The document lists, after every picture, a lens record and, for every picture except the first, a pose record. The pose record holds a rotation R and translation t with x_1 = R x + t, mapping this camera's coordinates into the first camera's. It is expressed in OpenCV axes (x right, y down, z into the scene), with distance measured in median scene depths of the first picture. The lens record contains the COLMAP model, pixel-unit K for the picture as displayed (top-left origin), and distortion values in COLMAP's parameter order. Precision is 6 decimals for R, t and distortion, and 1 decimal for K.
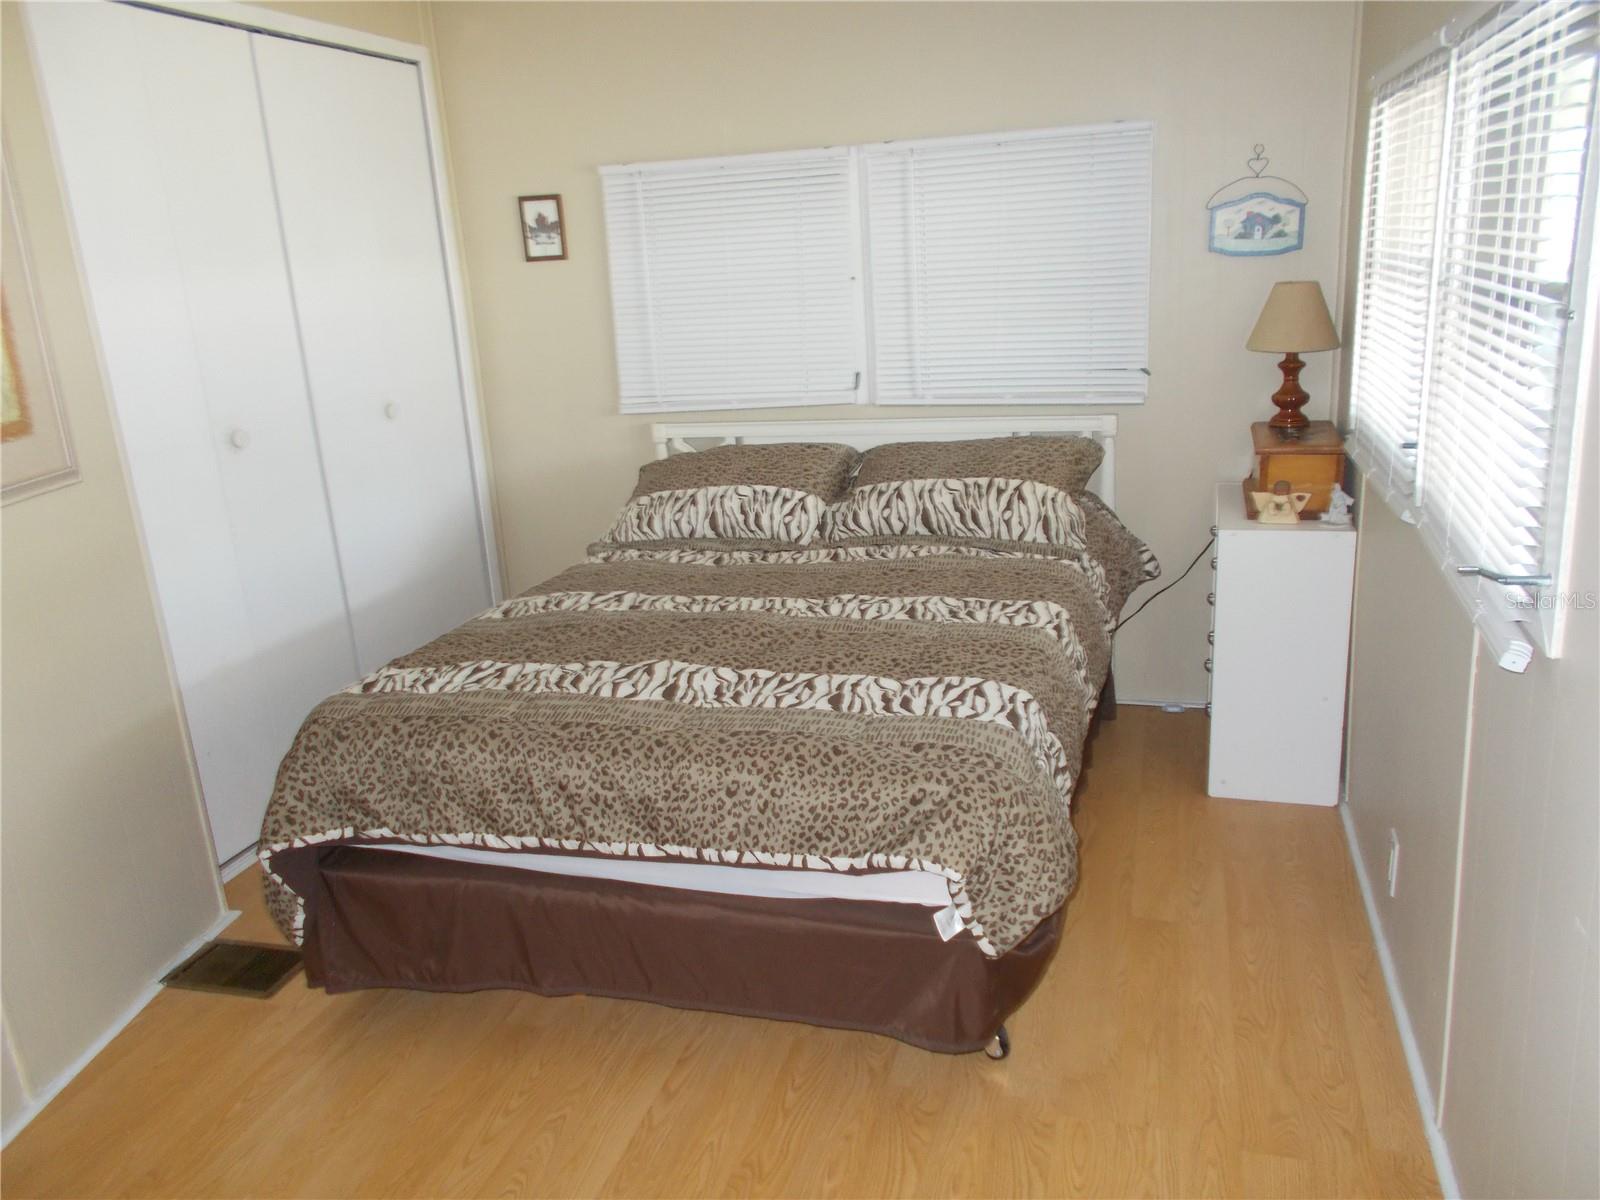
lens RADIAL K [[1229.4, 0, 788.0], [0, 1229.4, 602.0], [0, 0, 1]] dist [0.012380, -0.008003]
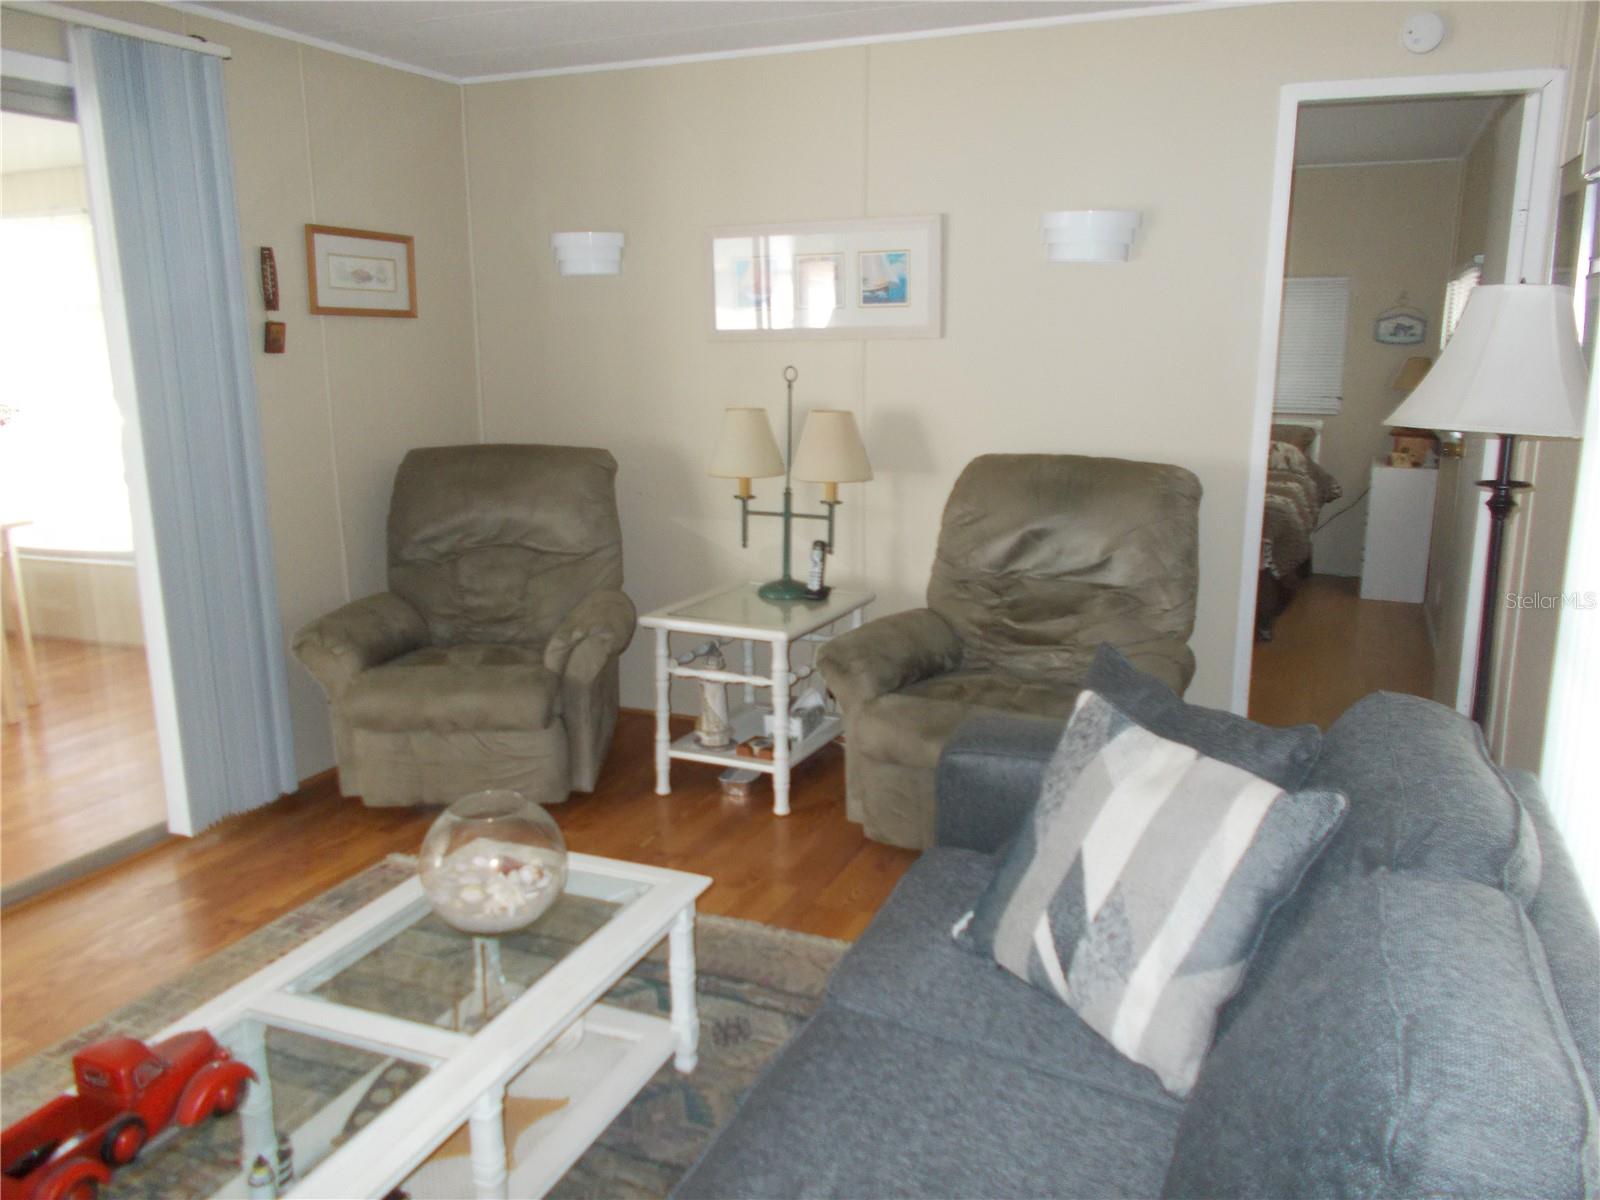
lens RADIAL K [[1229.4, 0, 805.0], [0, 1229.4, 608.4], [0, 0, 1]] dist [0.012380, -0.008003]
pose [[0.991648, 0.086765, -0.095430, -0.385287], [-0.092203, 0.994268, -0.054131, 0.374654], [0.090186, 0.062478, 0.993963, -1.151861]]
